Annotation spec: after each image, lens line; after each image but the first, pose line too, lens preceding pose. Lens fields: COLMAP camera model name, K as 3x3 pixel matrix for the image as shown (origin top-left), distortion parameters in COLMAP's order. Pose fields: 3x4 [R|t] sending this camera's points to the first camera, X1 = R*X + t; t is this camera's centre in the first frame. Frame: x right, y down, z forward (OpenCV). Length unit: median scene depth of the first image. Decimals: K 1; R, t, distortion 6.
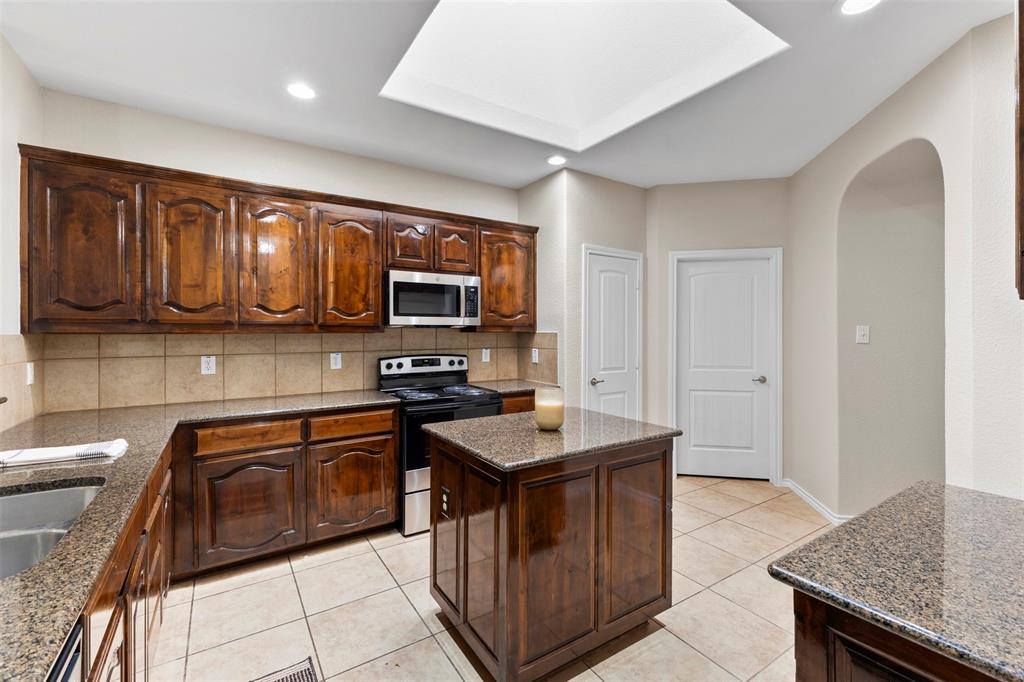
lens RADIAL K [[441.9, 0, 512.6], [0, 441.9, 330.2], [0, 0, 1]] dist [0.007927, -0.000241]
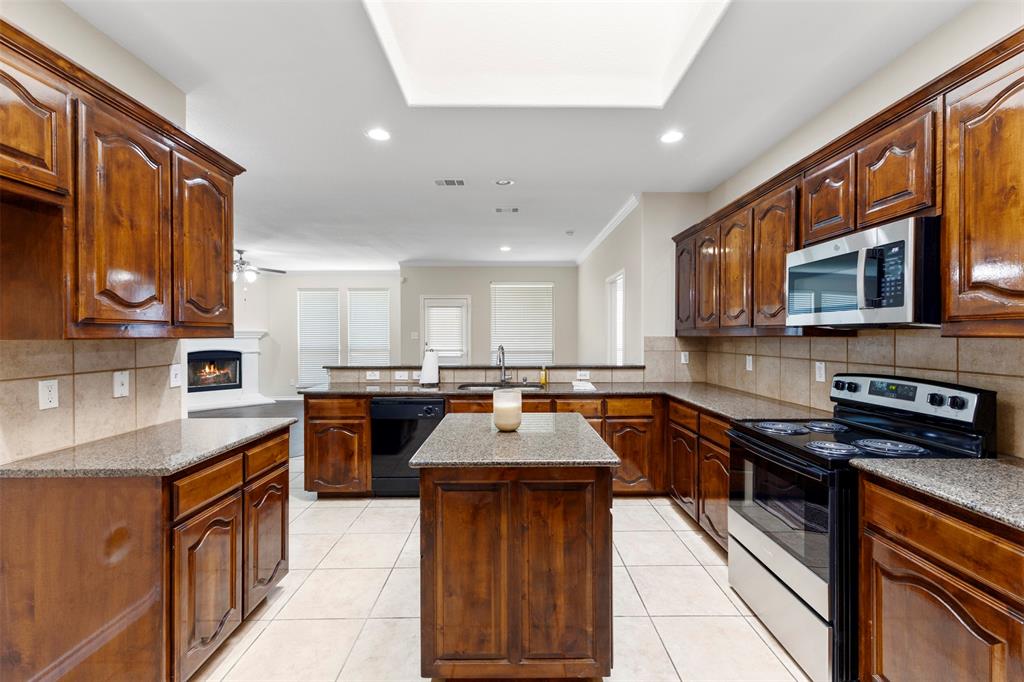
lens RADIAL K [[441.6, 0, 513.7], [0, 441.6, 337.8], [0, 0, 1]] dist [0.000332, -0.000457]
pose [[-0.541293, 0.007205, -0.840803, 0.601228], [0.004543, 0.999974, 0.005643, 0.001361], [0.840822, -0.000765, -0.541312, 1.011713]]
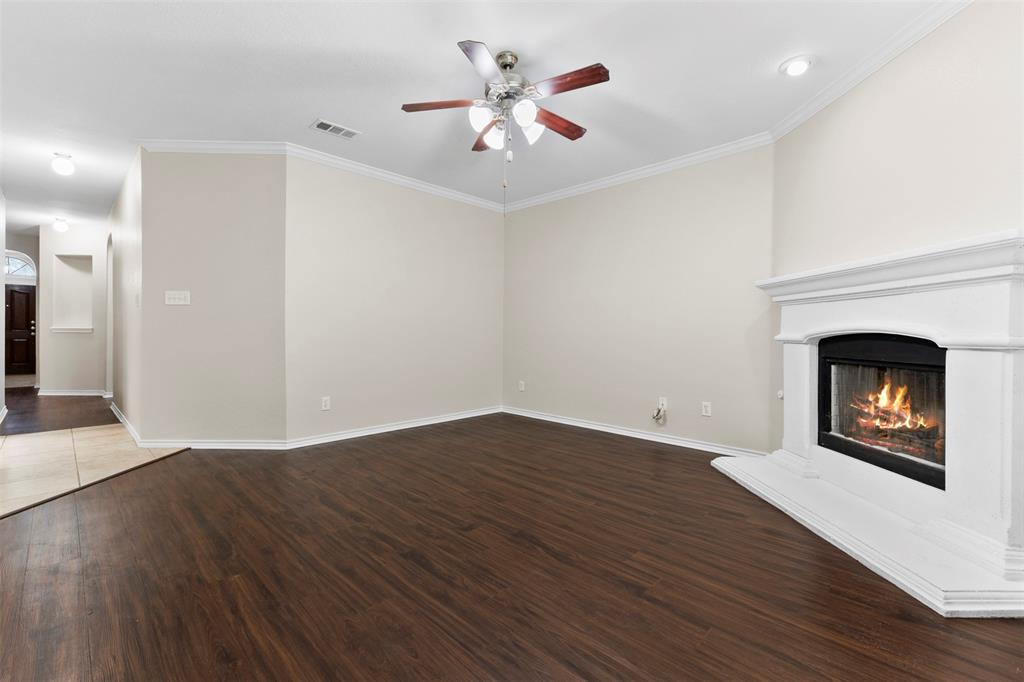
lens RADIAL K [[441.9, 0, 512.6], [0, 441.9, 330.2], [0, 0, 1]] dist [0.007927, -0.000241]
pose [[-0.217079, 0.004166, 0.976145, -1.355452], [-0.008454, 0.999945, -0.006148, 0.091343], [-0.976117, -0.009587, -0.217032, -1.173551]]
